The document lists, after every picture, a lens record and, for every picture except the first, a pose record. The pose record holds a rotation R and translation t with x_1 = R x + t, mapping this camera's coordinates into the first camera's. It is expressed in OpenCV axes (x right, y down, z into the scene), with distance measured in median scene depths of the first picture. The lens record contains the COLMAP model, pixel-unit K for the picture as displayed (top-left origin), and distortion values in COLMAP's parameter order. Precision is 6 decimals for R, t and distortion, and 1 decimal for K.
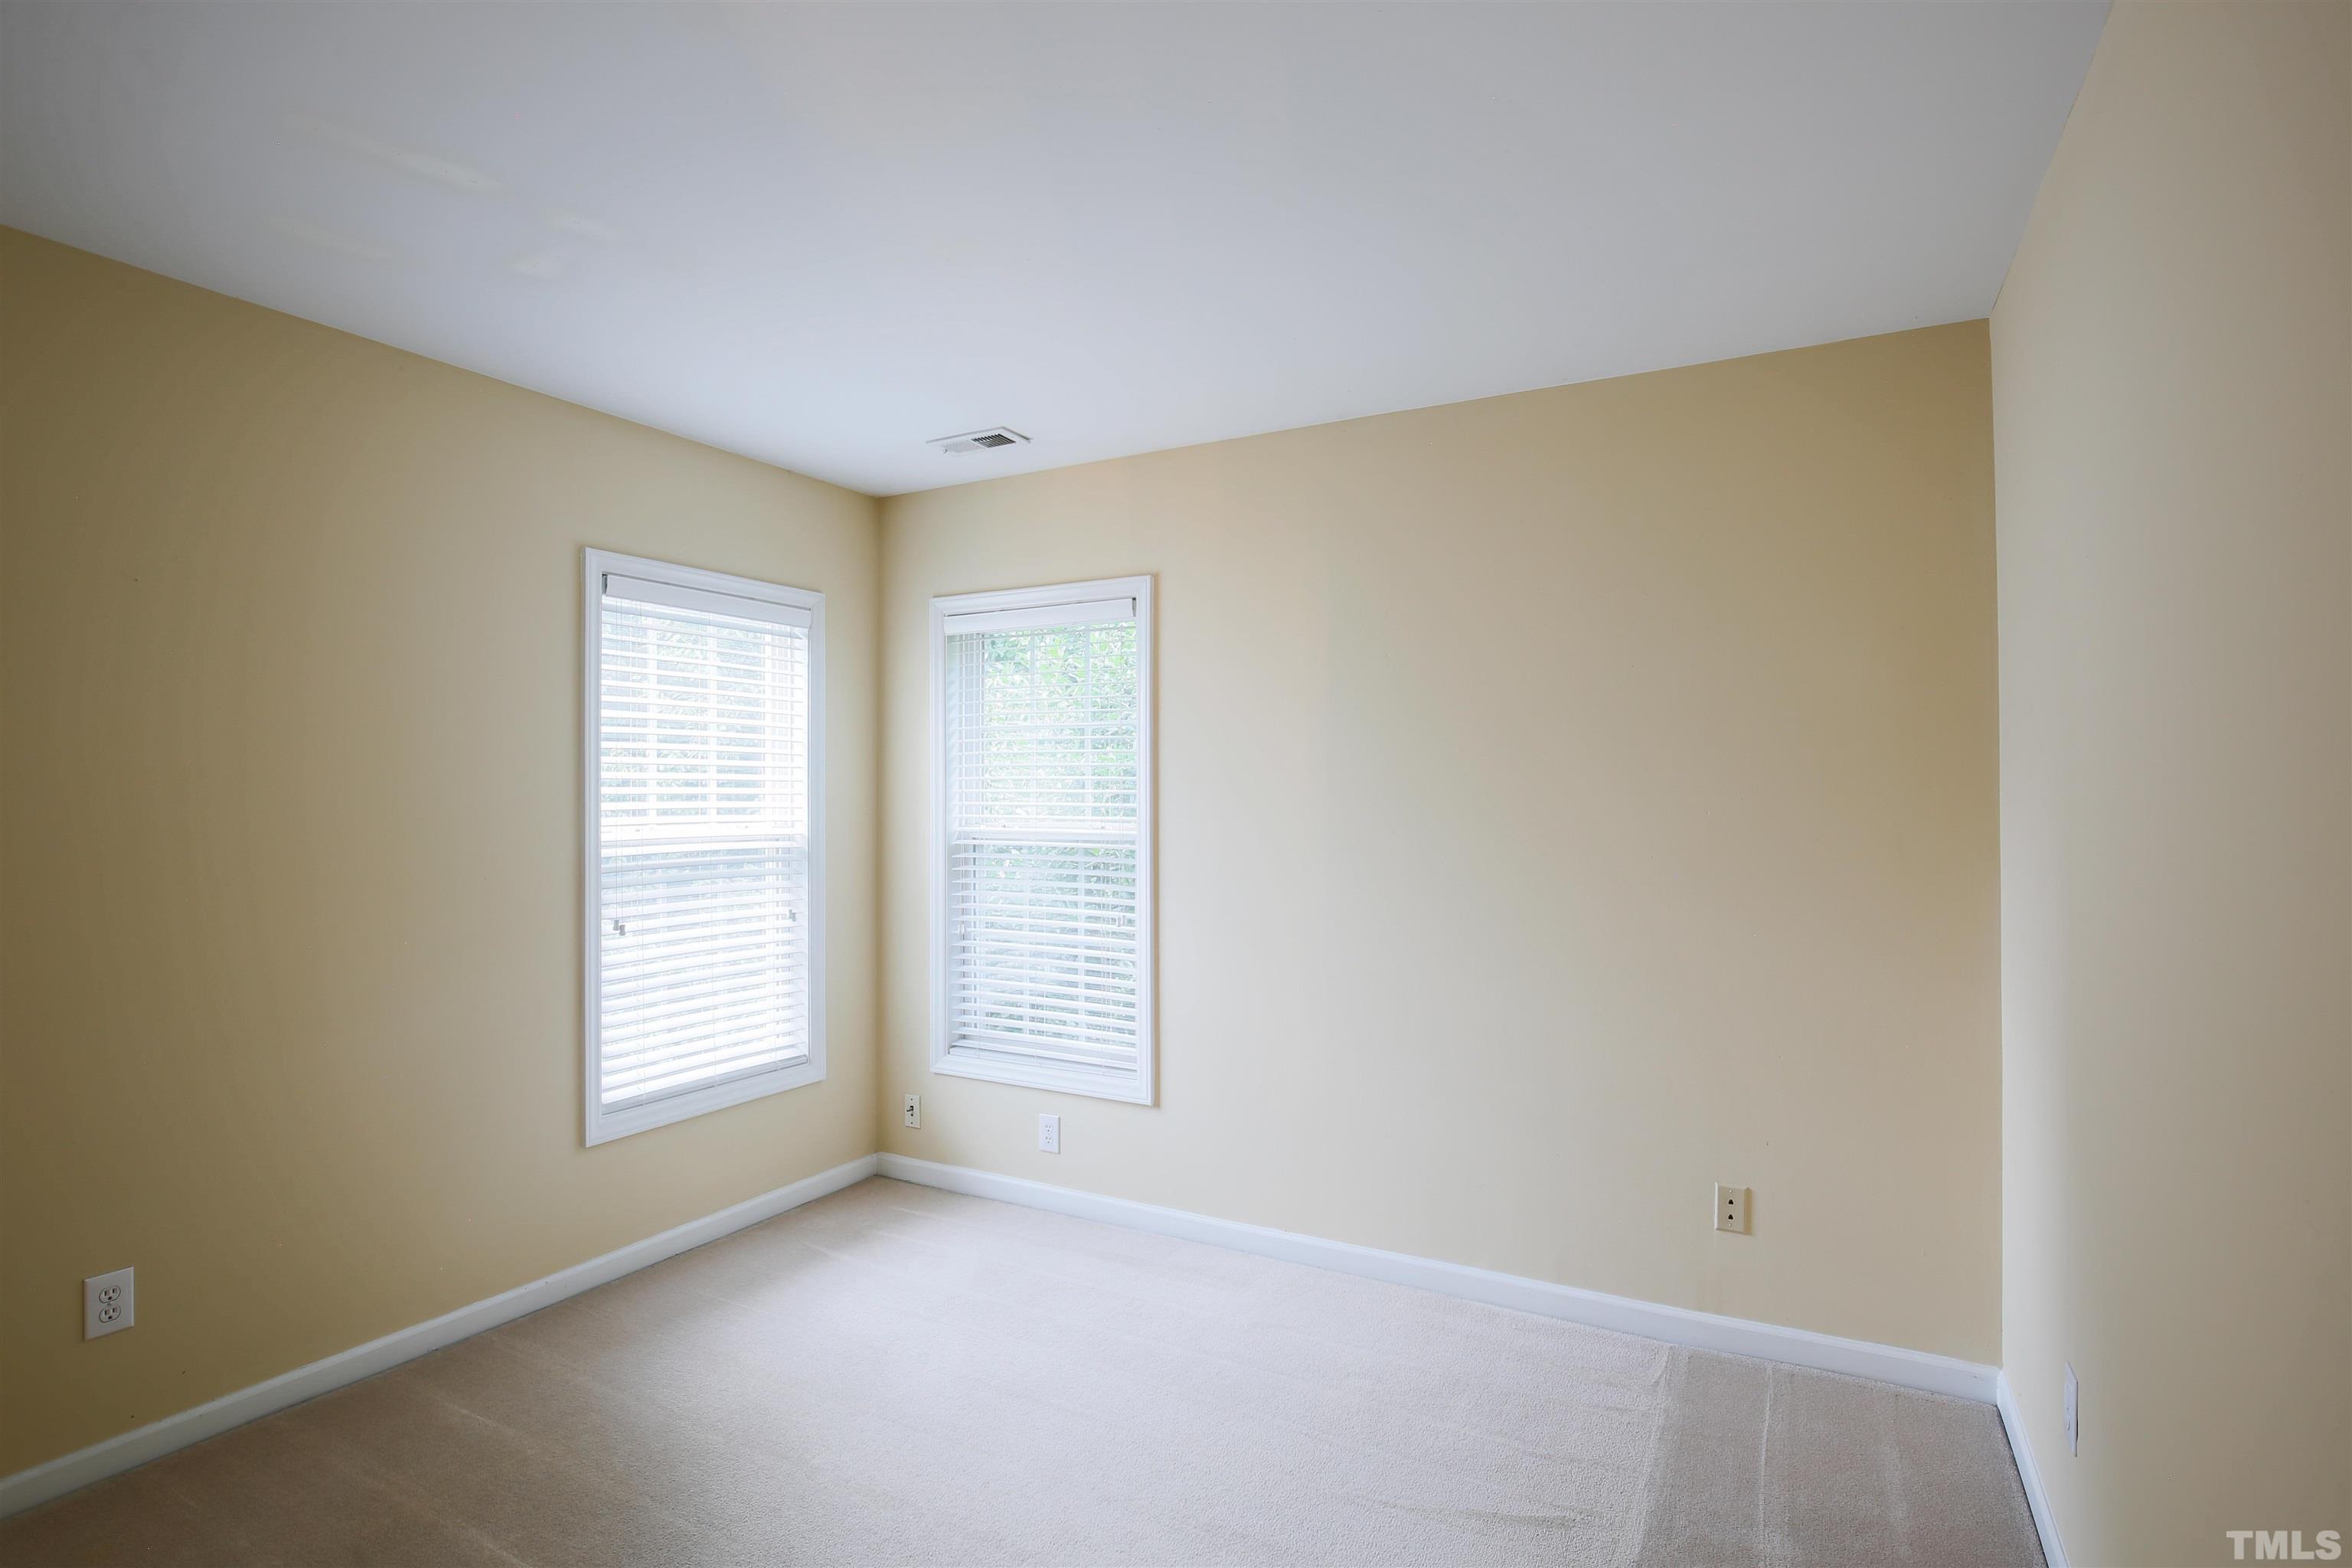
lens RADIAL K [[1144.8, 0, 1176.0], [0, 1144.8, 784.0], [0, 0, 1]] dist [-0.039979, 0.008189]
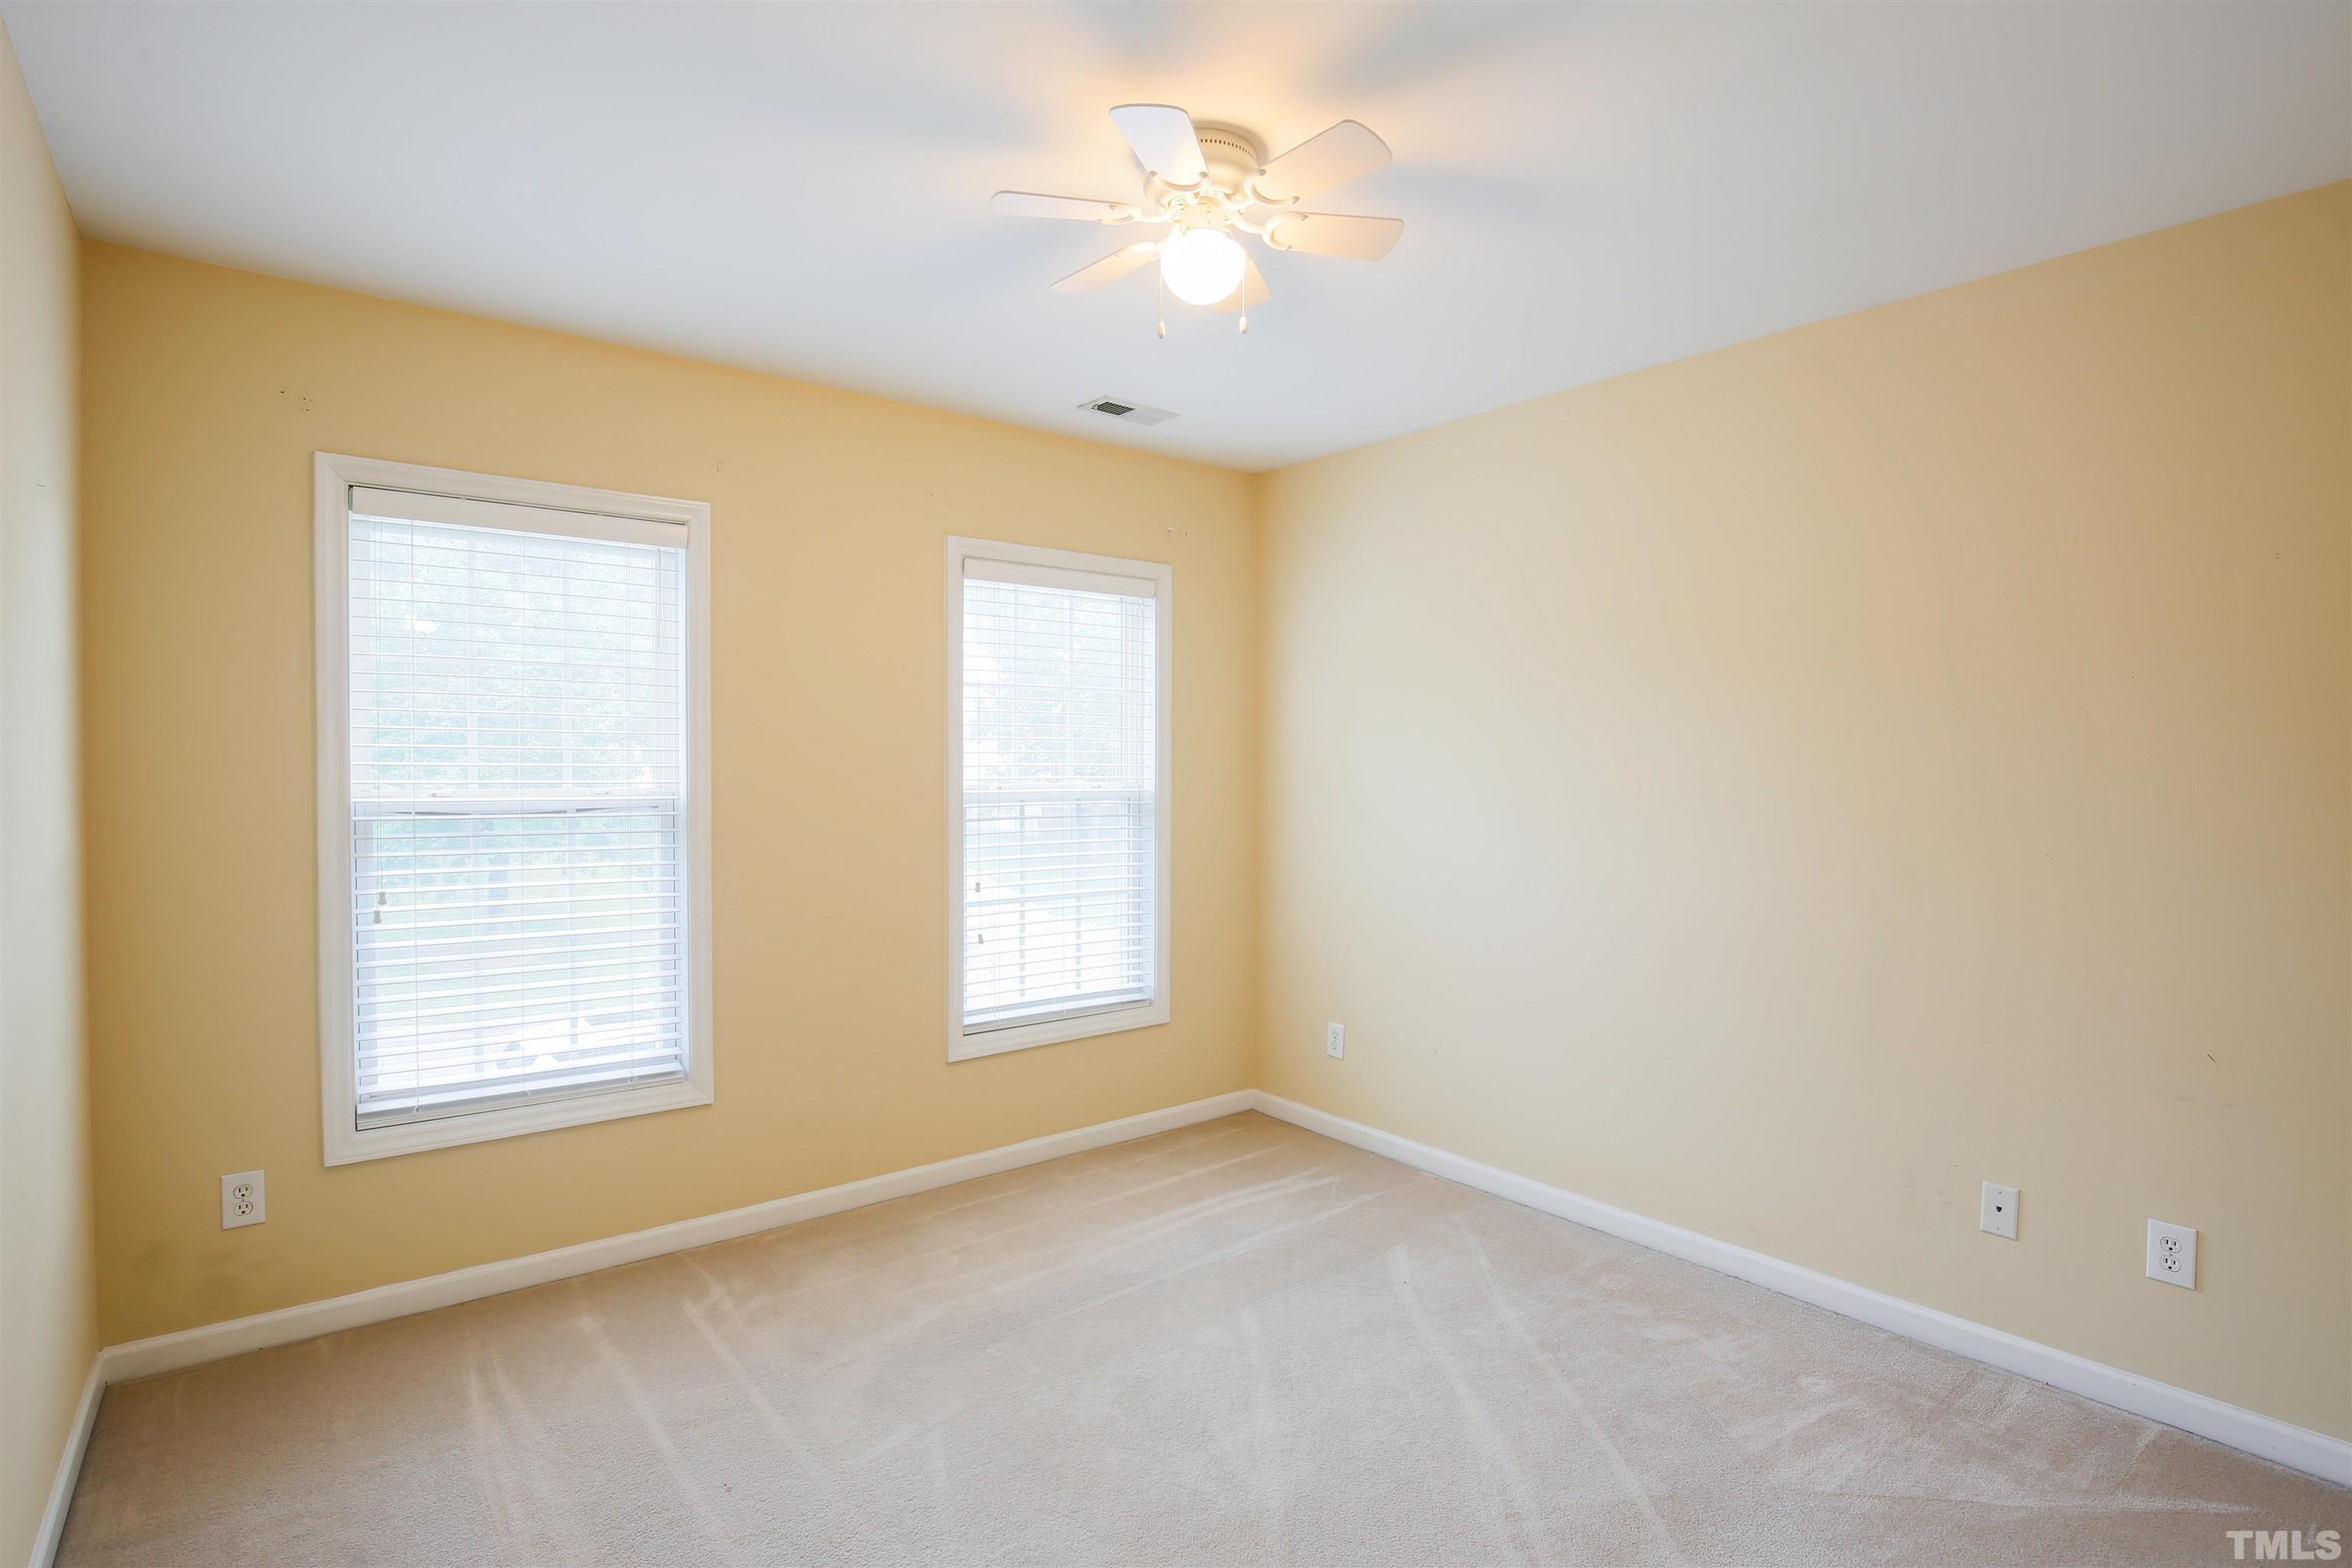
lens RADIAL K [[984.9, 0, 1176.0], [0, 984.9, 784.0], [0, 0, 1]] dist [-0.020132, 0.000133]
pose [[0.893696, 0.022826, -0.448092, 0.172118], [-0.006901, 0.999286, 0.037140, 0.001781], [0.448620, -0.030099, 0.893216, 0.304569]]
